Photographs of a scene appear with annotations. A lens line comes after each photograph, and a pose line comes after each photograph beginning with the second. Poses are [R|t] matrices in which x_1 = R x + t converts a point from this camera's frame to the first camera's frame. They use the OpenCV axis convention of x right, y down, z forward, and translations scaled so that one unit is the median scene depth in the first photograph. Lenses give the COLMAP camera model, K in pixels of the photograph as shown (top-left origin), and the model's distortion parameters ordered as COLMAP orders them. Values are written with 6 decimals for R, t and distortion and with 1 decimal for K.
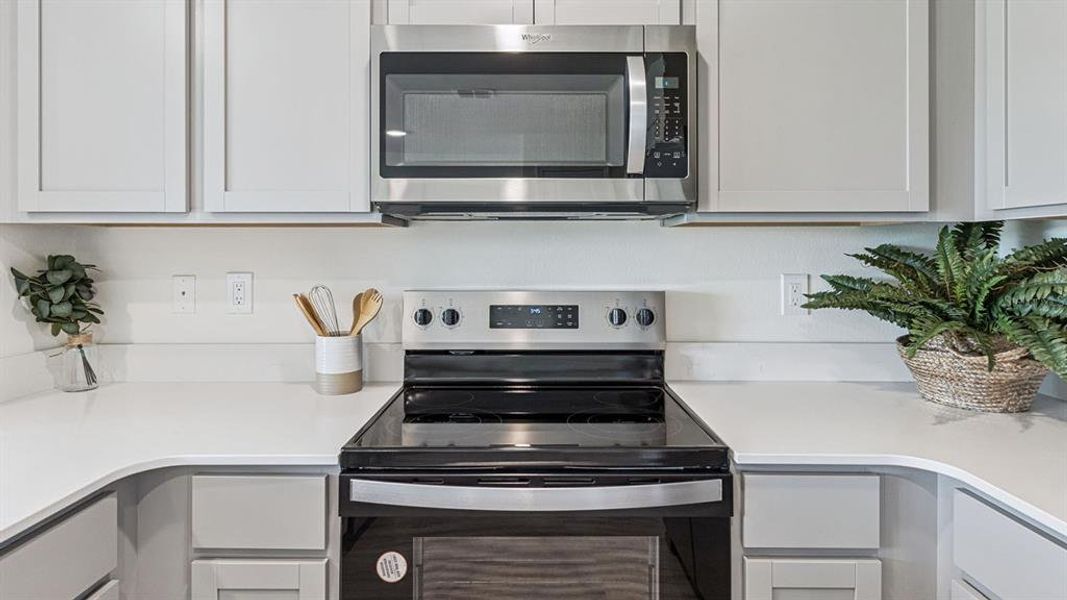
lens RADIAL K [[592.3, 0, 527.0], [0, 592.3, 246.6], [0, 0, 1]] dist [0.002425, -0.001483]
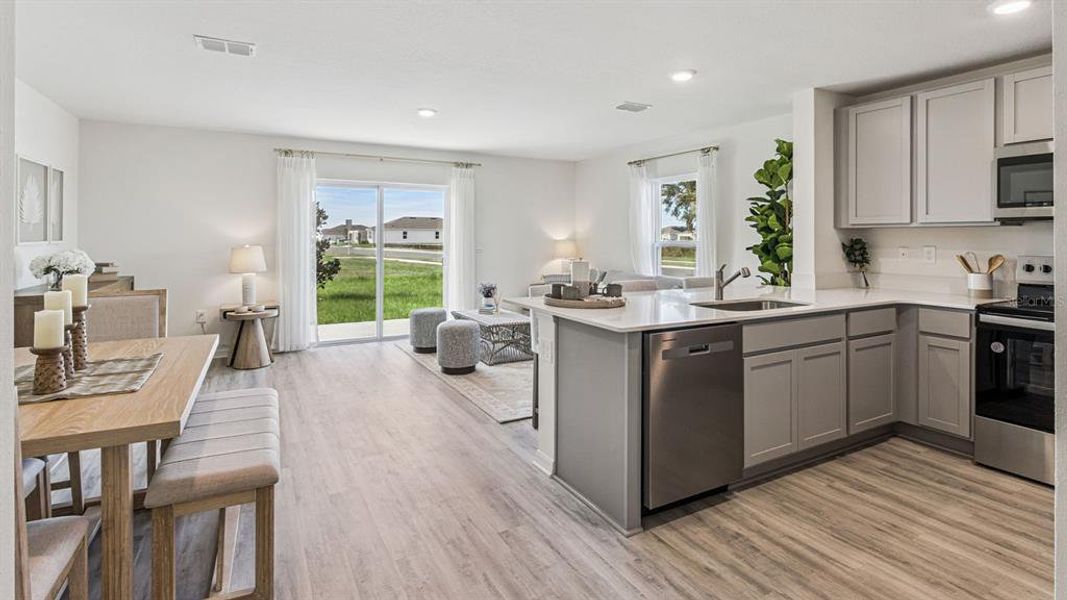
lens RADIAL K [[516.0, 0, 546.7], [0, 516.0, 236.6], [0, 0, 1]] dist [0.000264, -0.000457]
pose [[0.501904, 0.000492, -0.864923, 0.645513], [0.001063, 0.999999, 0.001185, 0.000381], [0.864923, -0.001515, 0.501903, -1.651433]]
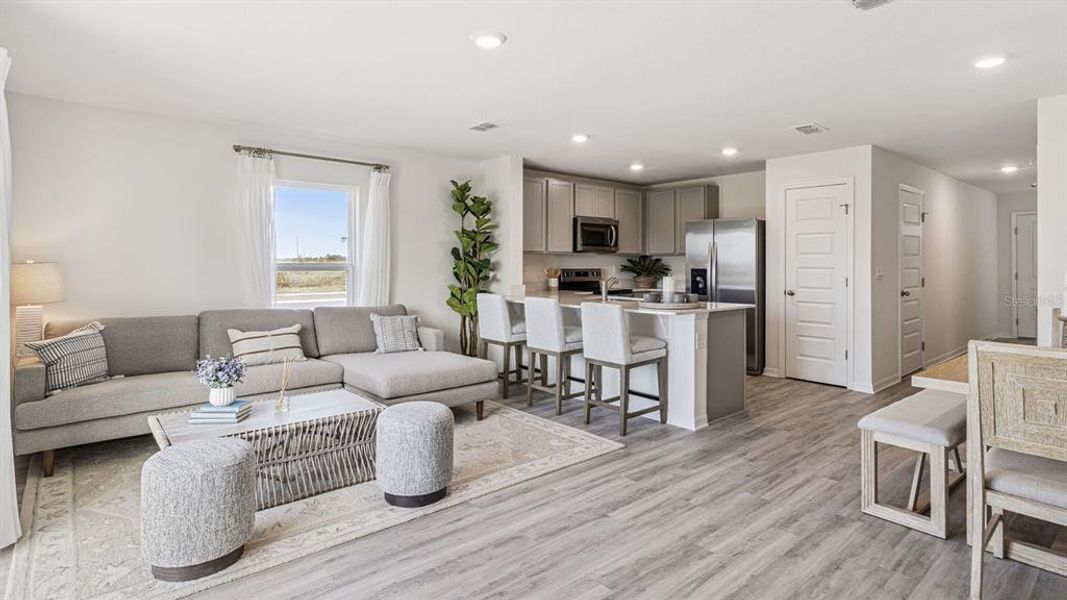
lens RADIAL K [[551.1, 0, 531.7], [0, 551.1, 258.6], [0, 0, 1]] dist [0.001955, -0.000228]
pose [[0.752717, 0.006948, 0.658308, -3.600523], [-0.006734, 0.999973, -0.002854, 0.013767], [-0.658310, -0.002285, 0.752743, -2.290737]]
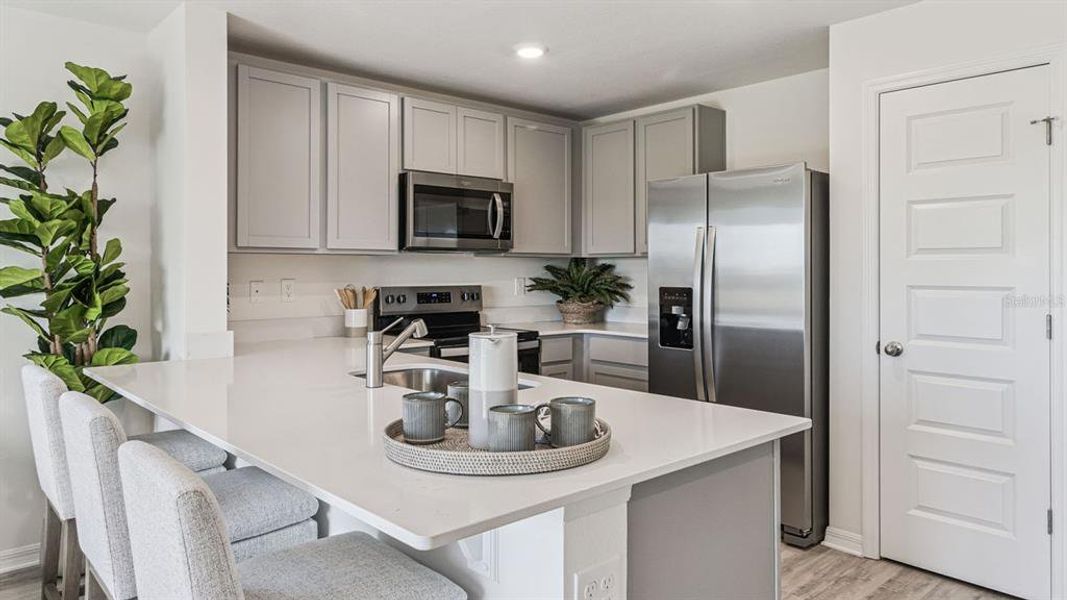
lens RADIAL K [[697.5, 0, 523.8], [0, 697.5, 260.7], [0, 0, 1]] dist [0.007799, -0.001868]
pose [[0.745827, 0.008249, 0.666088, -1.670927], [-0.004958, 0.999964, -0.006831, -0.001479], [-0.666121, 0.001792, 0.745842, -1.298767]]
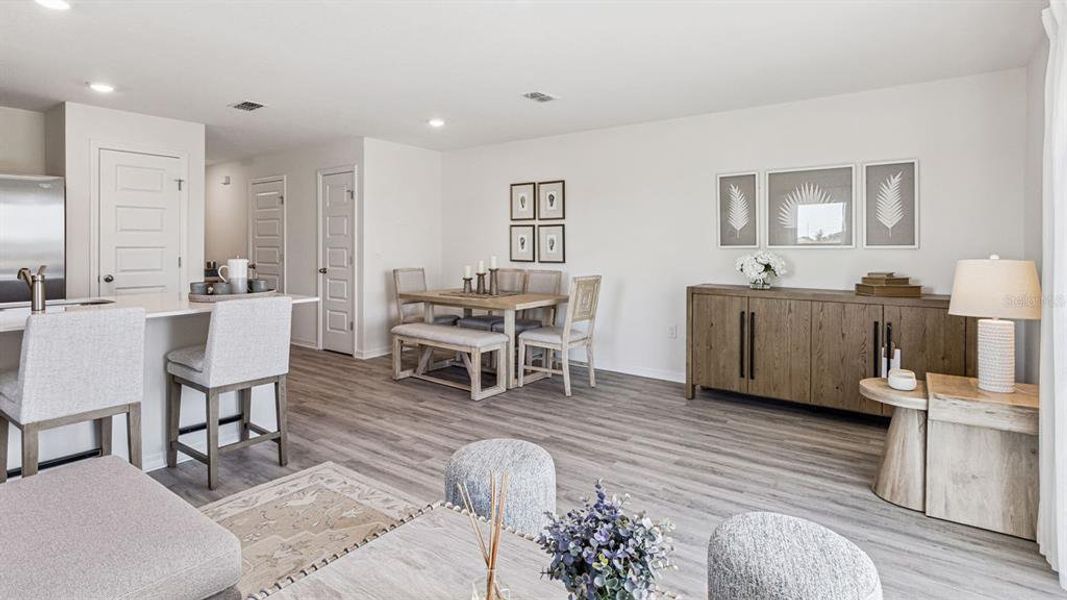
lens RADIAL K [[551.1, 0, 539.4], [0, 551.1, 253.6], [0, 0, 1]] dist [0.001955, -0.000228]
pose [[-0.823125, -0.009411, 0.567783, -3.439675], [-0.002778, 0.999917, 0.012546, 0.043258], [-0.567854, 0.008750, -0.823083, 0.765599]]
